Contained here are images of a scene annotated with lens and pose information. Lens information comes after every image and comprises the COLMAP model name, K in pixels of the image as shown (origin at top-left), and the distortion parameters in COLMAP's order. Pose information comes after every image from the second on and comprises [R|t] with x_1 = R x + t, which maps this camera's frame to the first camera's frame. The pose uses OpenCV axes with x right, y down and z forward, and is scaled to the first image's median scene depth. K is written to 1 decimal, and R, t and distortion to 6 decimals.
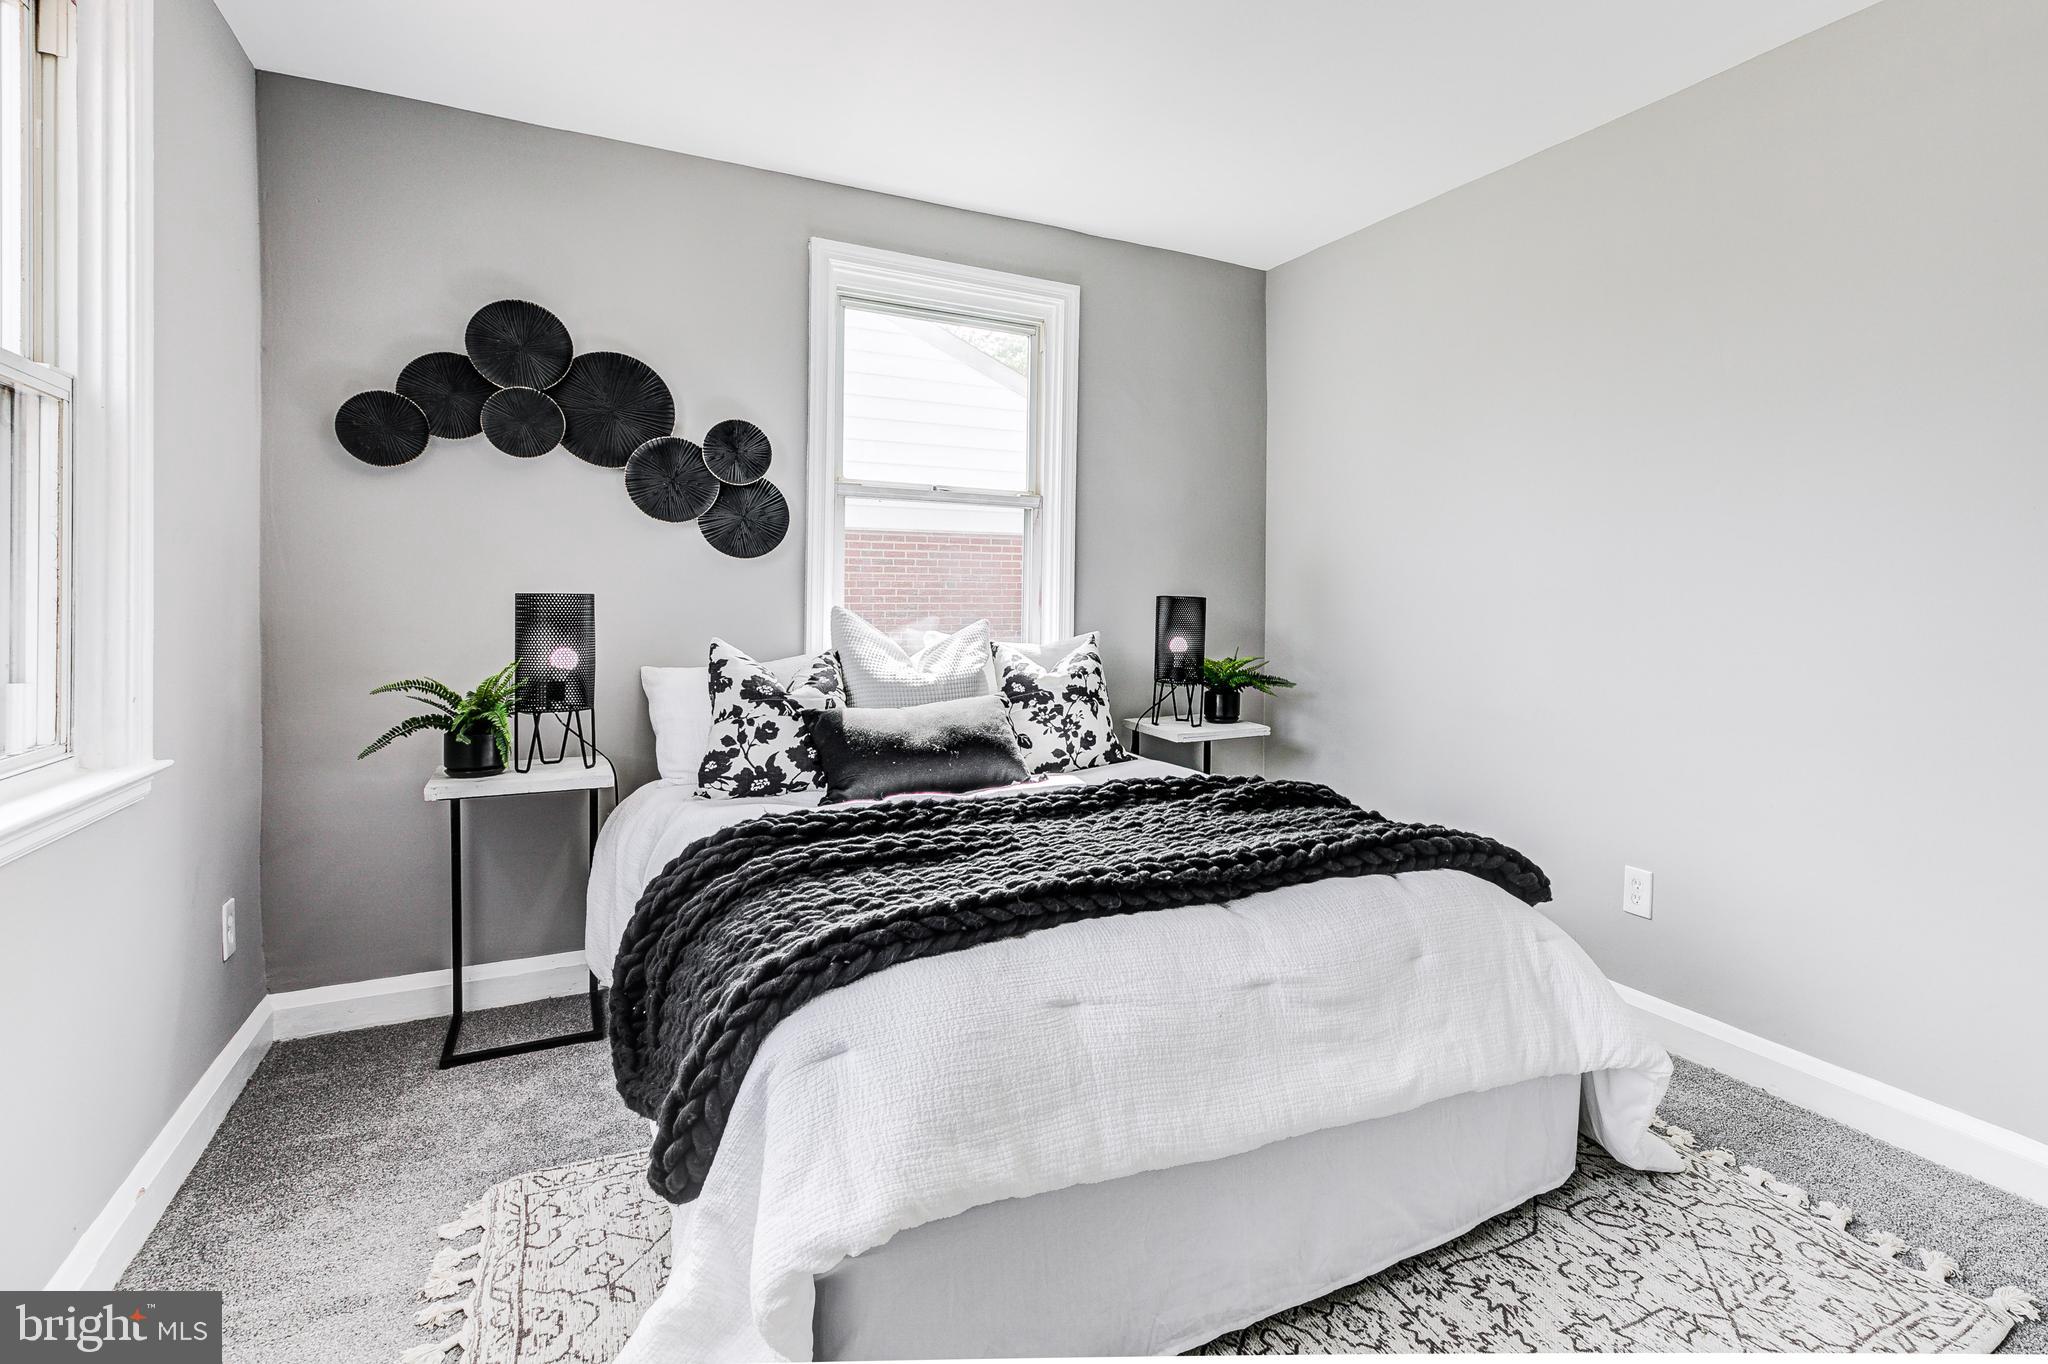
lens RADIAL K [[895.5, 0, 1086.0], [0, 895.5, 613.5], [0, 0, 1]] dist [0.001525, -0.000065]
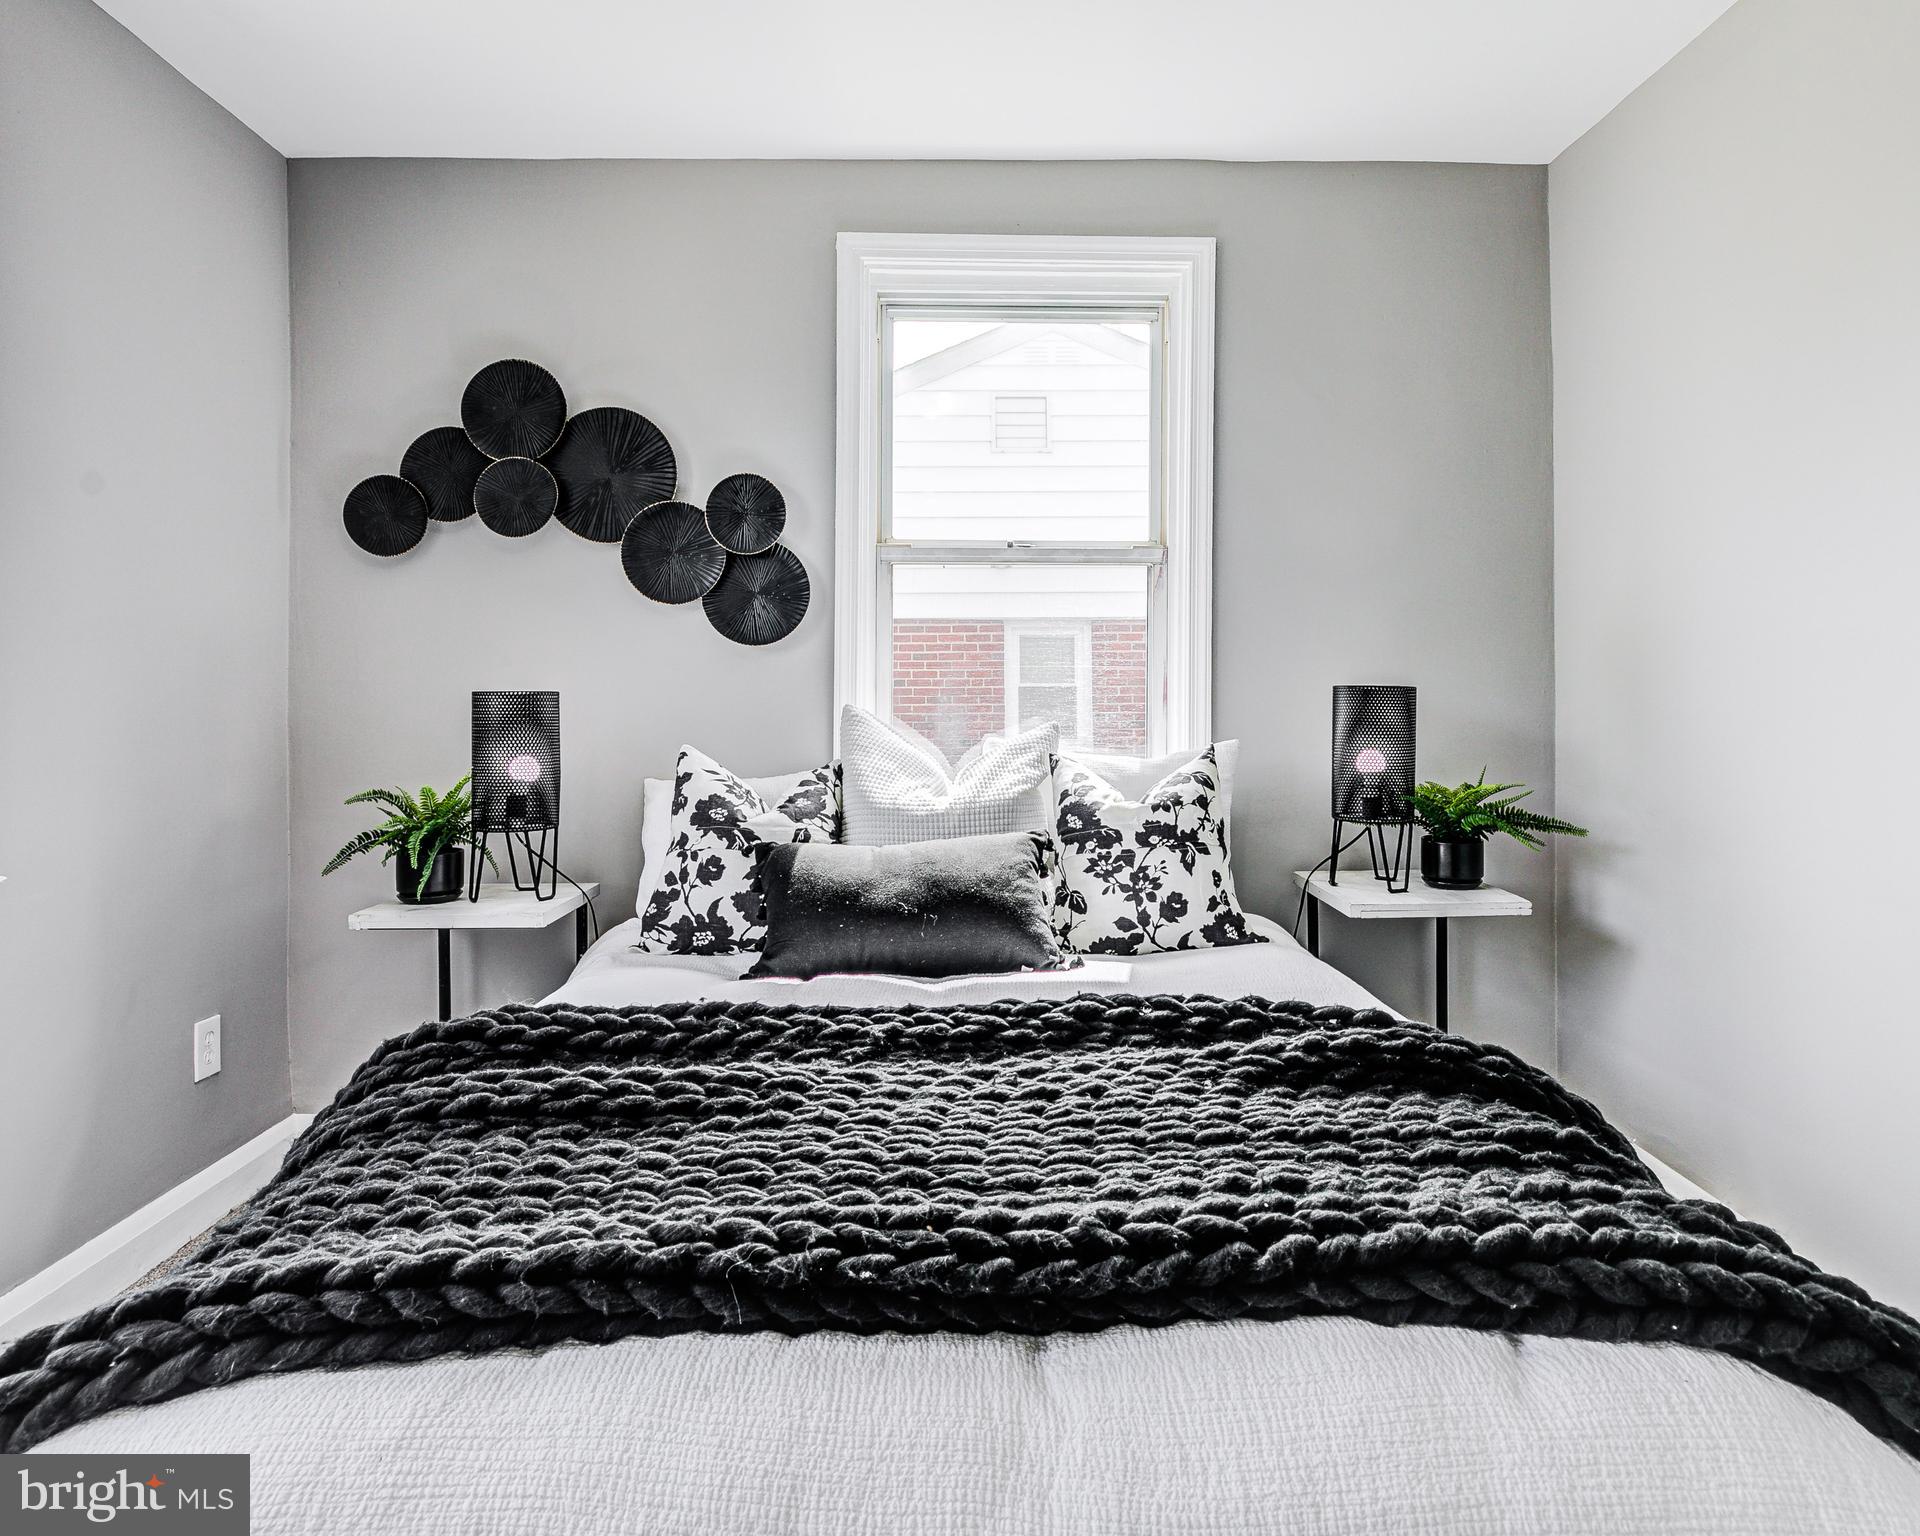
lens RADIAL K [[1030.4, 0, 960.2], [0, 1030.4, 697.7], [0, 0, 1]] dist [0.005059, 0.000197]
pose [[0.909391, -0.009915, -0.415824, 0.175713], [0.003280, 0.999856, -0.016669, 0.001045], [0.415930, 0.013795, 0.909292, 0.253492]]
